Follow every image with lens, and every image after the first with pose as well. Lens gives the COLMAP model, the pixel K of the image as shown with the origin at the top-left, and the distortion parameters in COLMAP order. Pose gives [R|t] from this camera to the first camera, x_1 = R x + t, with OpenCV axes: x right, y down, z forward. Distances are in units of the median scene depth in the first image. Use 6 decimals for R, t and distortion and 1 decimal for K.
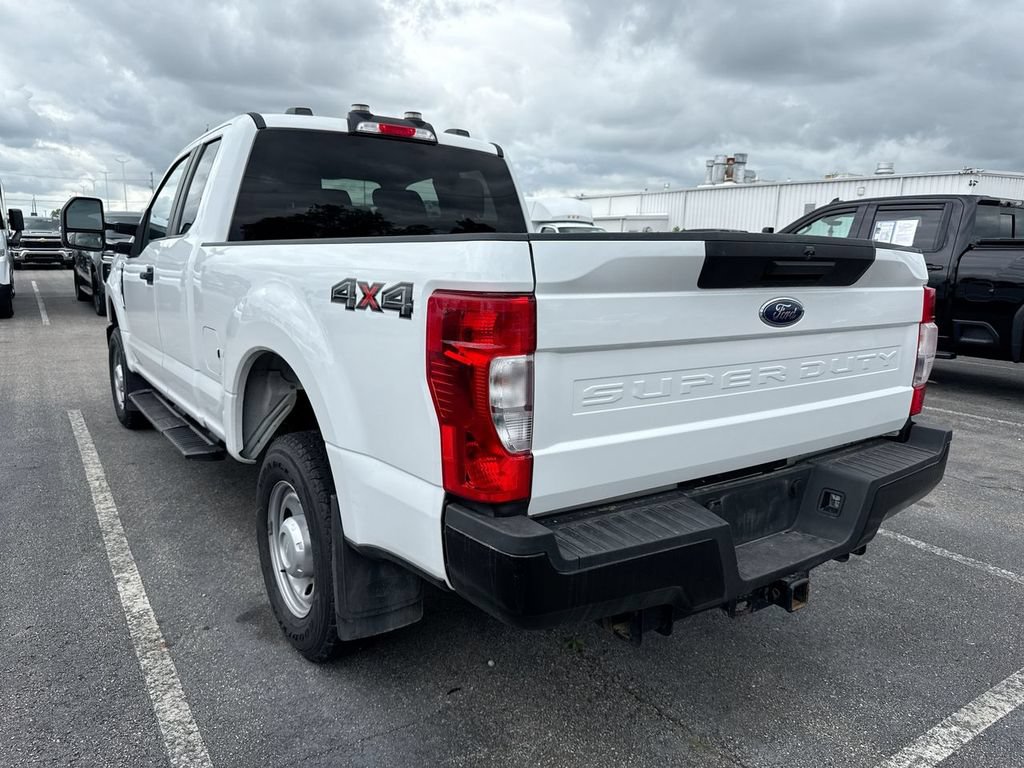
lens RADIAL K [[746.6, 0, 464.7], [0, 746.6, 390.8], [0, 0, 1]] dist [0.008400, 0.002034]
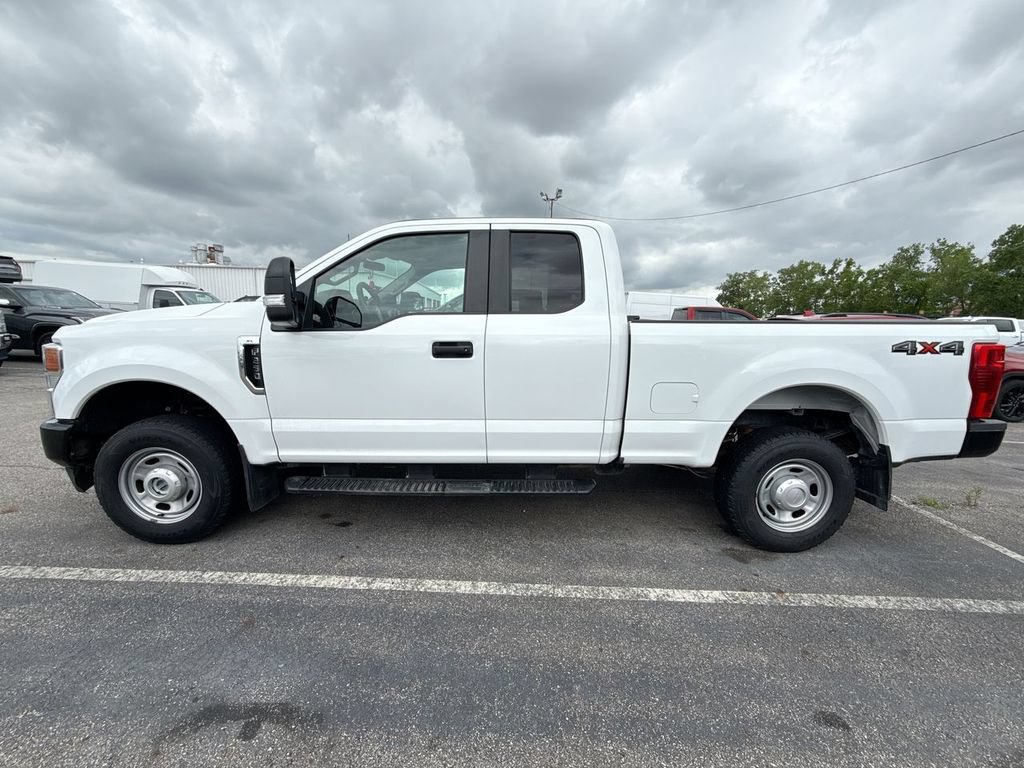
lens RADIAL K [[420.8, 0, 512.0], [0, 420.8, 384.0], [0, 0, 1]] dist [-0.000319, -0.000343]
pose [[0.529189, -0.144270, 0.836149, -1.105998], [0.149410, 0.985885, 0.075545, -0.177873], [-0.835246, 0.084951, 0.543275, 0.800582]]
